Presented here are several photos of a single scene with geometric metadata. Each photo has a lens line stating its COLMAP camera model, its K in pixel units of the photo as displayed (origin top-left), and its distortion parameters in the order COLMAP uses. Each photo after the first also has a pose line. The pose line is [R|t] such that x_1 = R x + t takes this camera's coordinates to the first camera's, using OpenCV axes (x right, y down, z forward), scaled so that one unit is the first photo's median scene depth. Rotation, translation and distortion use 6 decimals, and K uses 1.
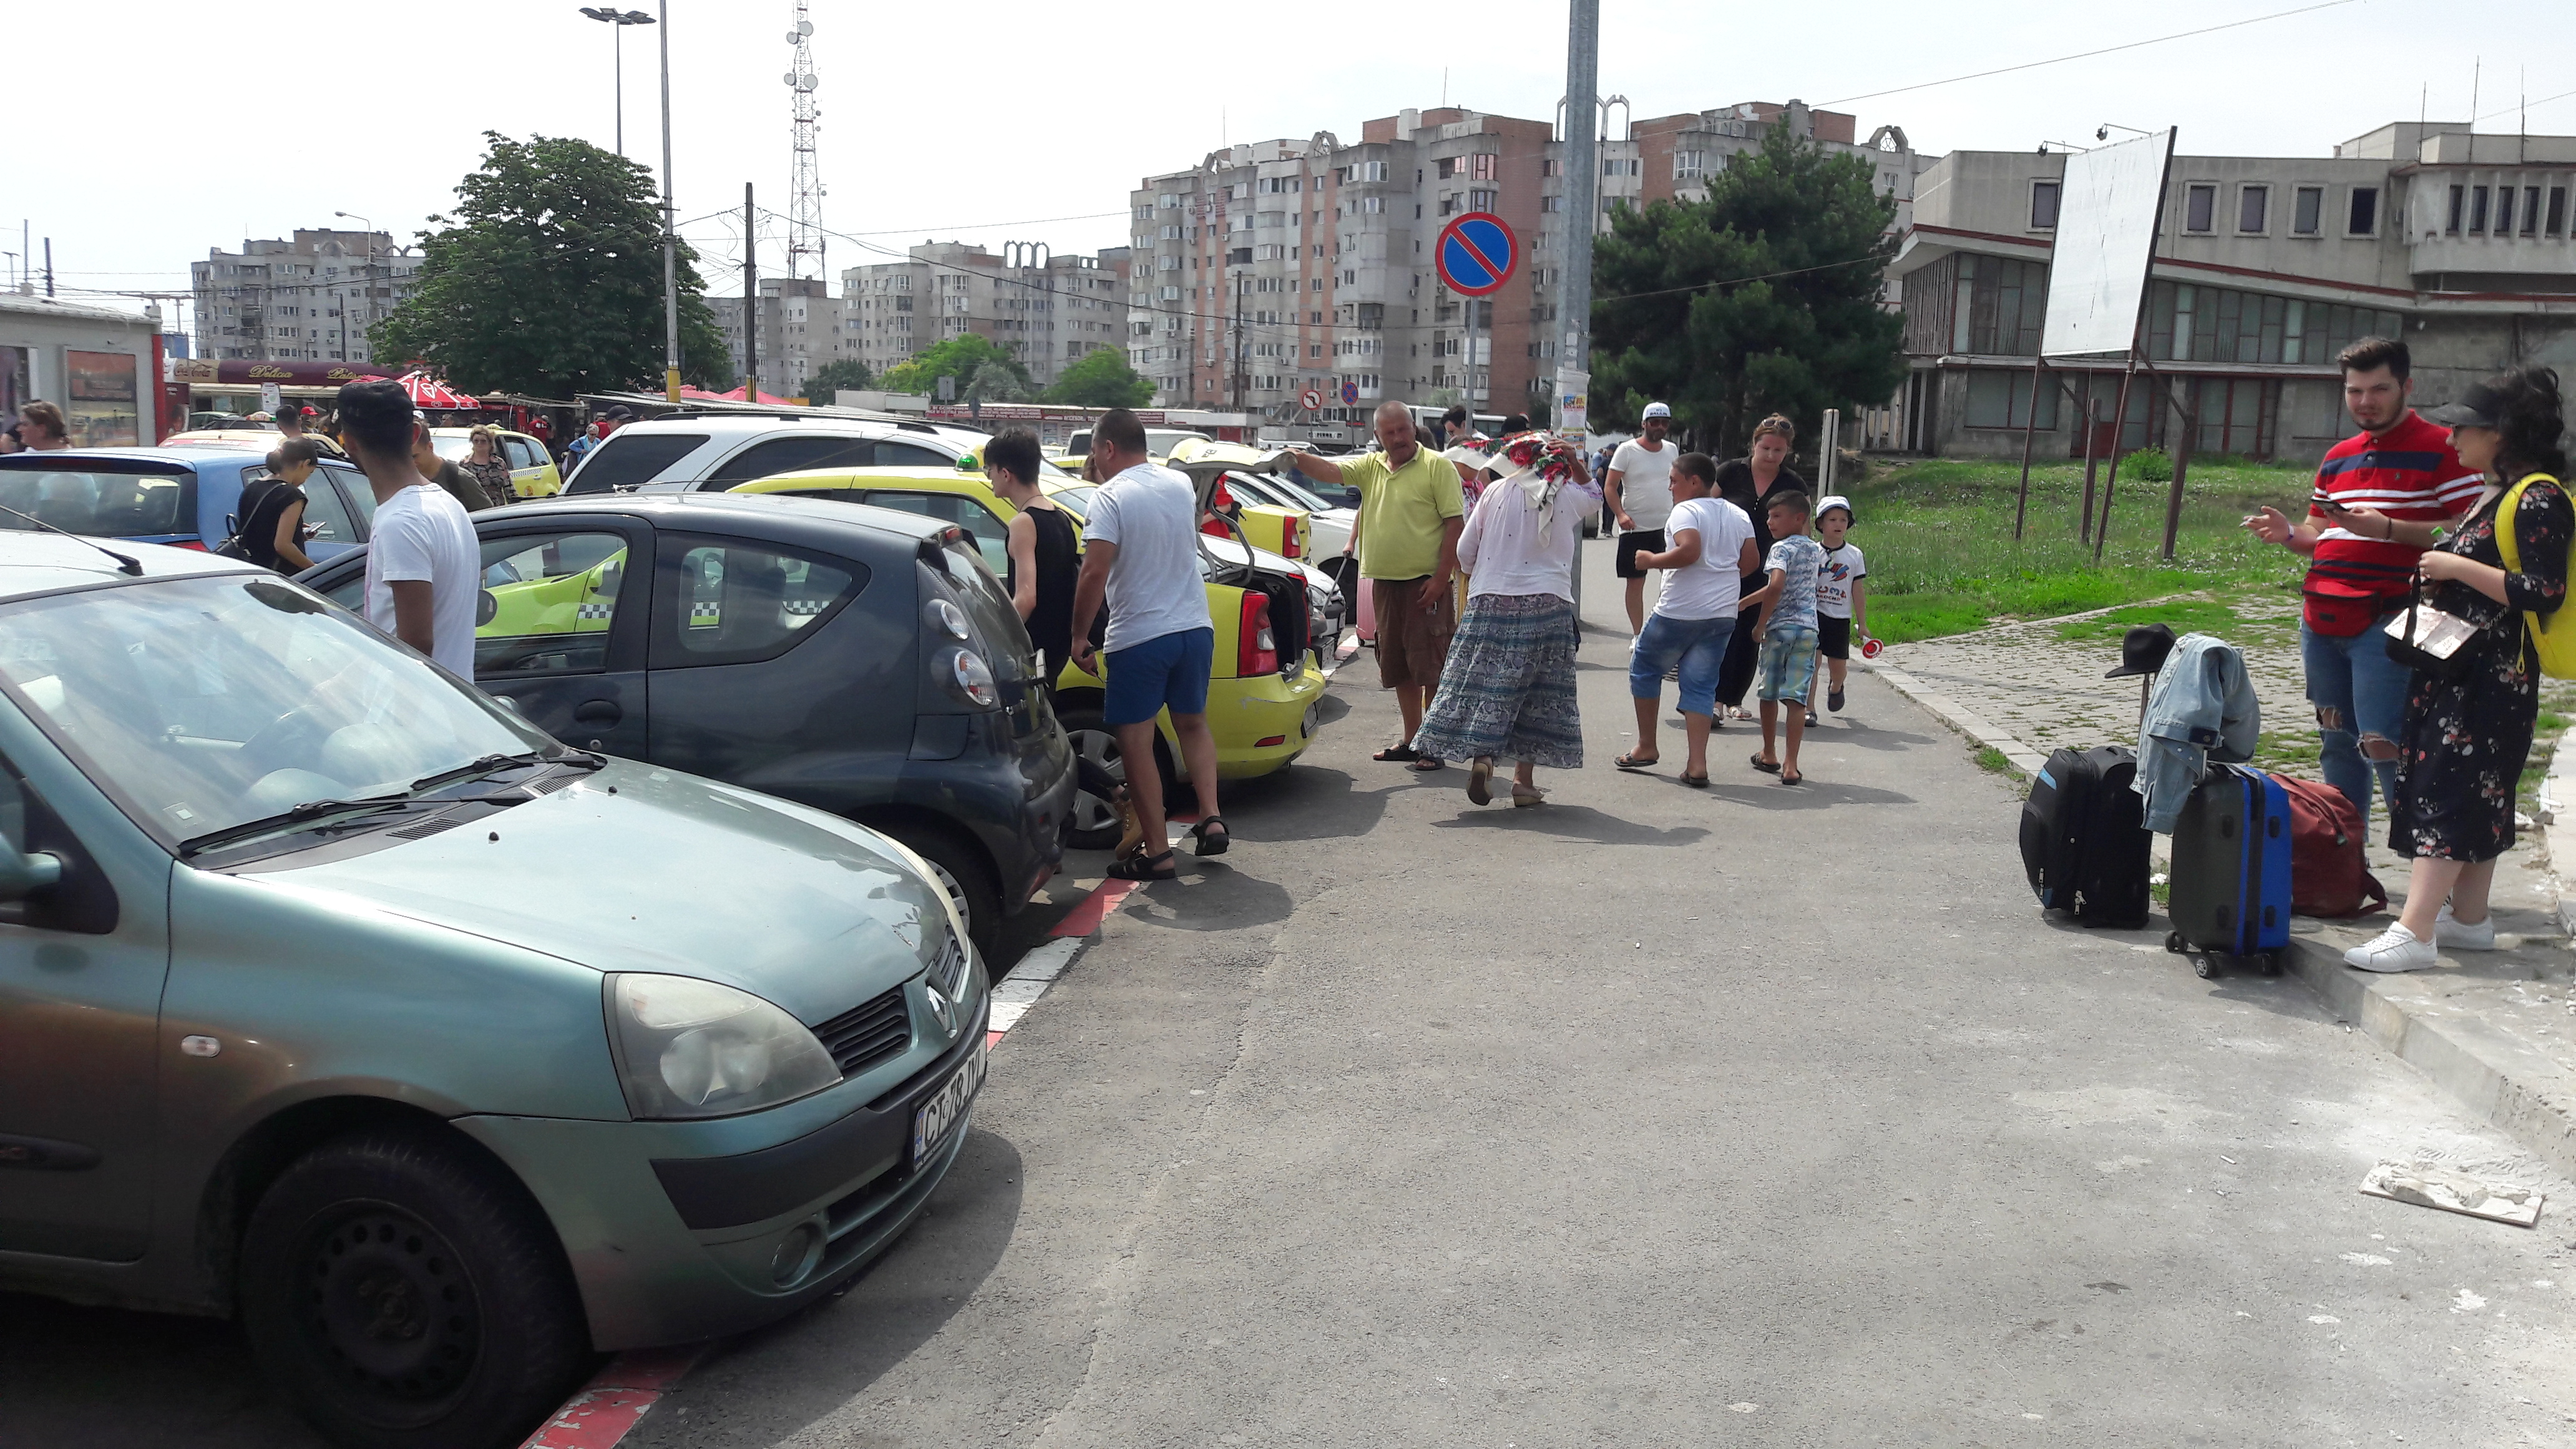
lens RADIAL K [[2024.7, 0, 1276.7], [0, 2024.7, 696.6], [0, 0, 1]] dist [-0.061838, -0.017119]
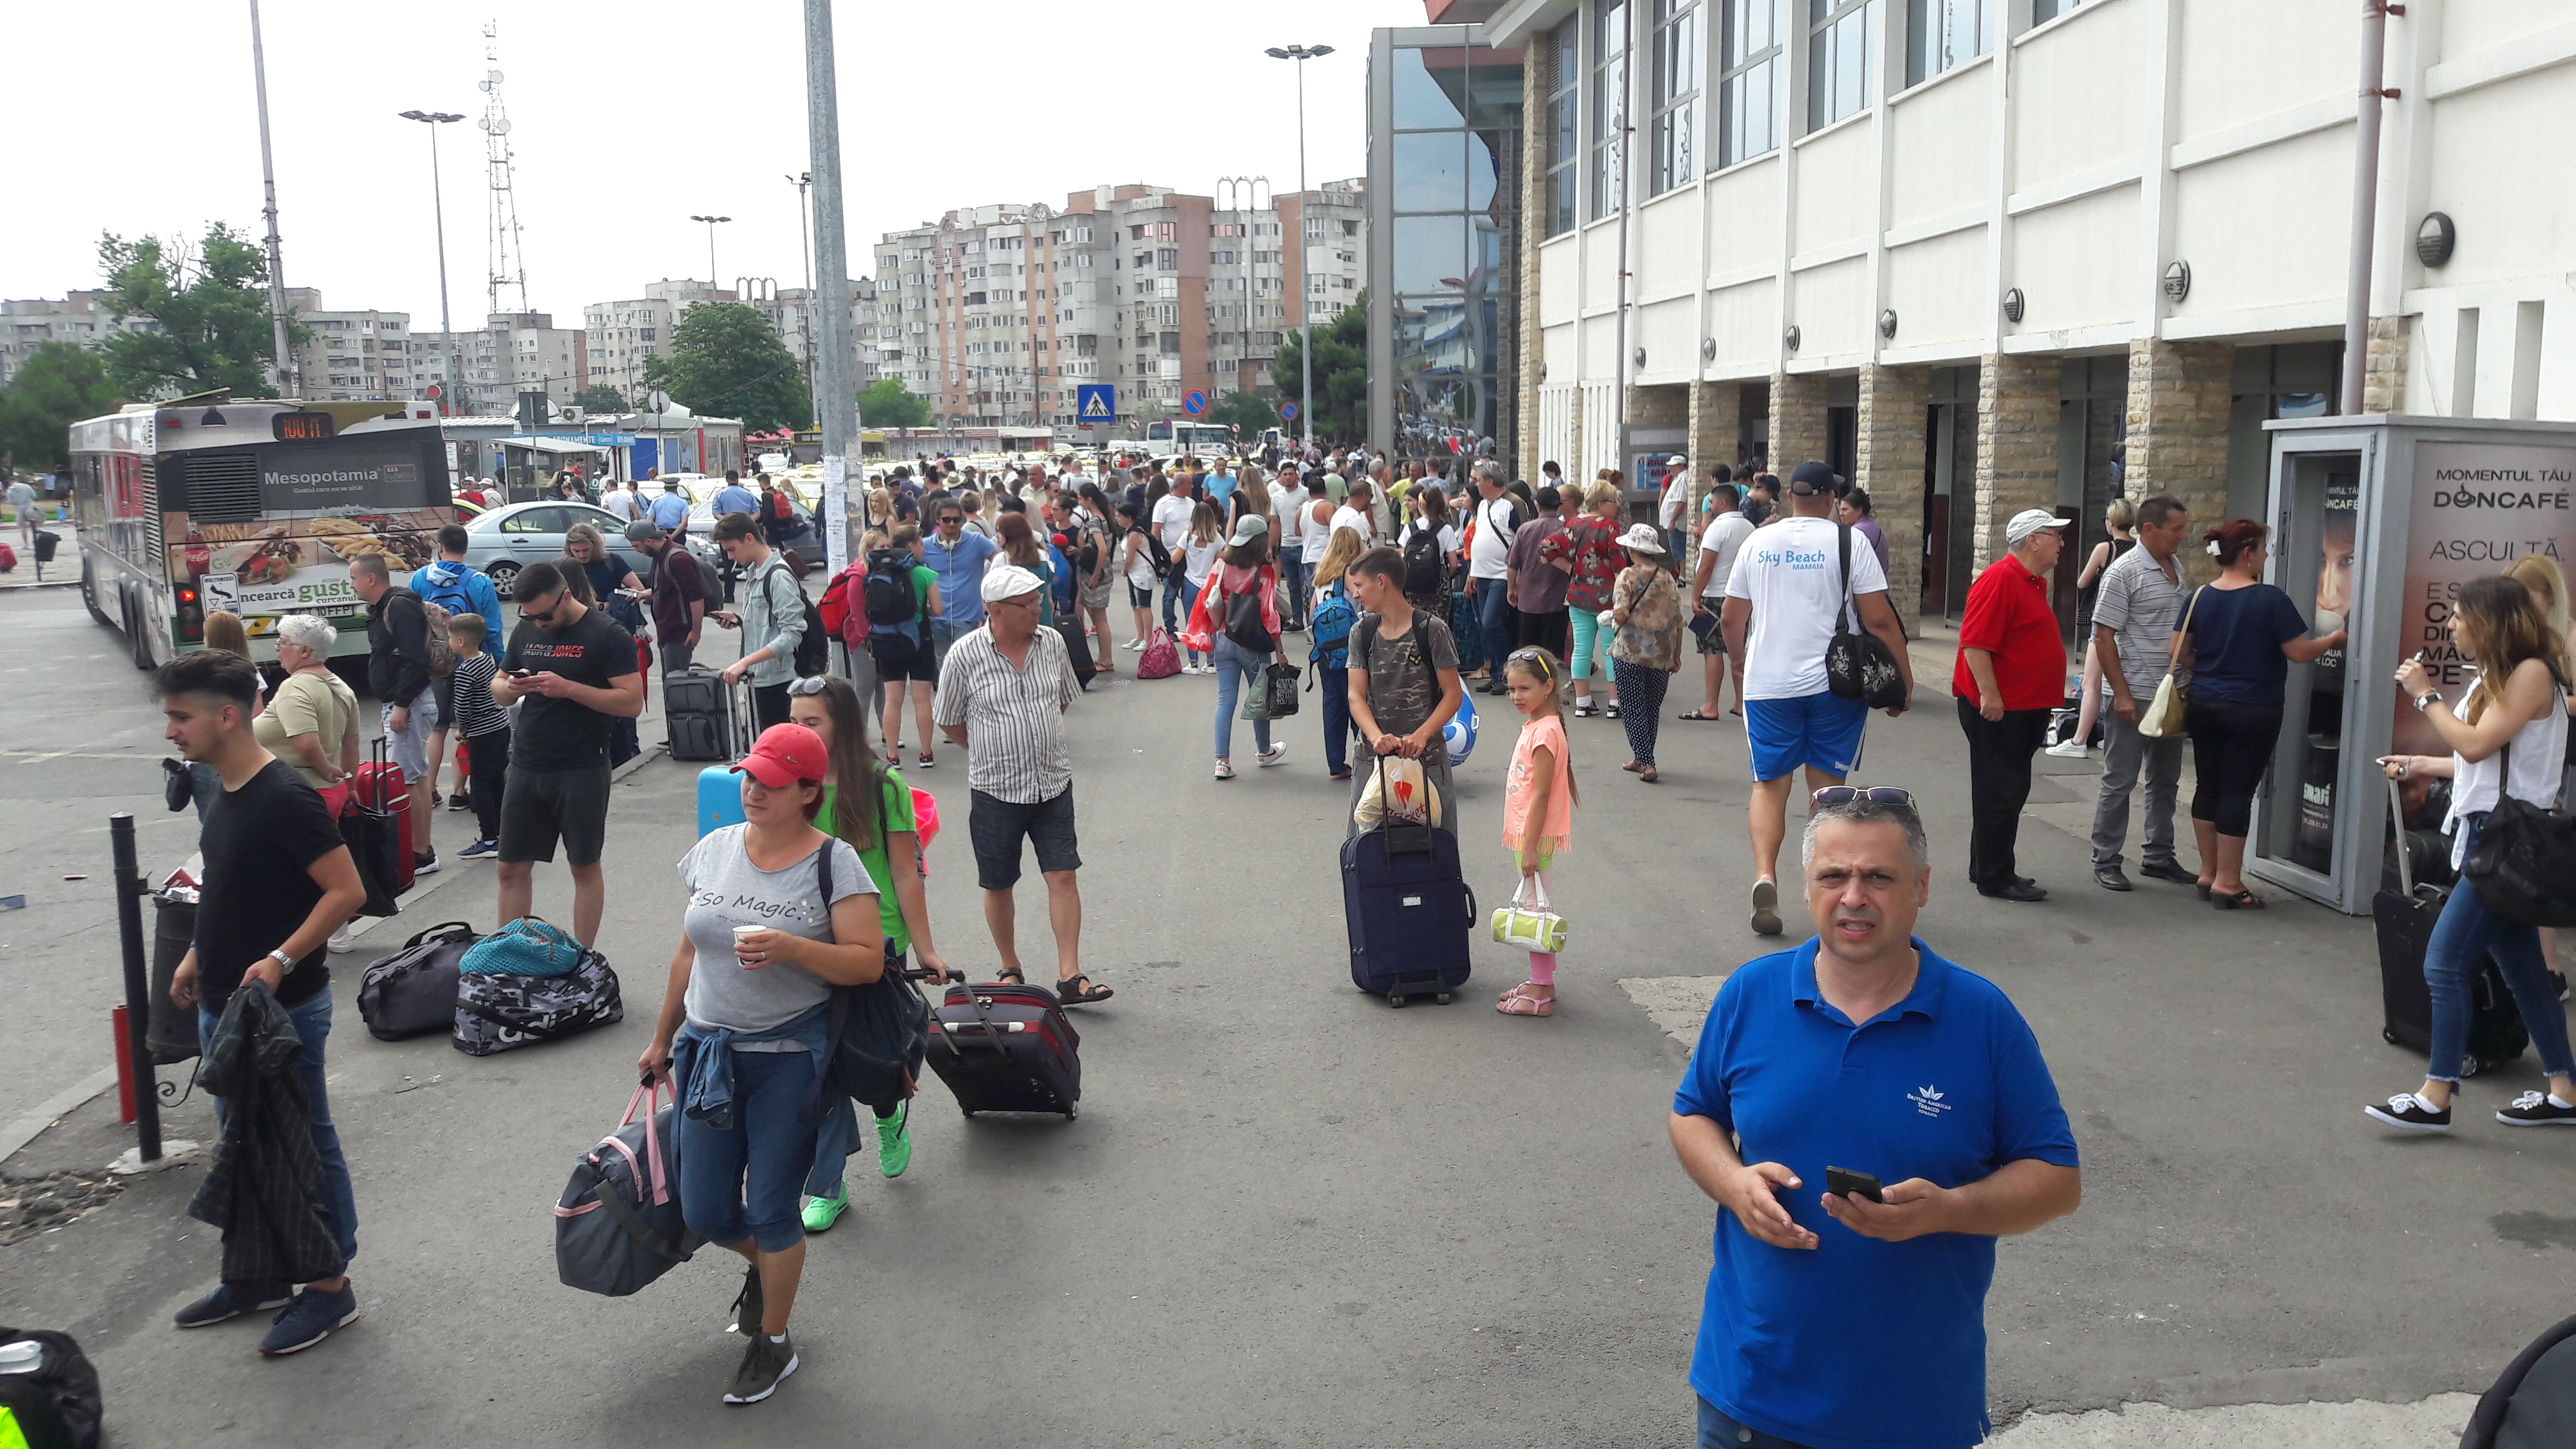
lens RADIAL K [[2024.7, 0, 1285.4], [0, 2024.7, 745.5], [0, 0, 1]] dist [-0.061838, -0.017119]
pose [[0.982614, -0.072010, 0.171129, -0.067755], [0.066666, 0.997097, 0.036780, 0.033598], [-0.173280, -0.024732, 0.984562, -0.321565]]
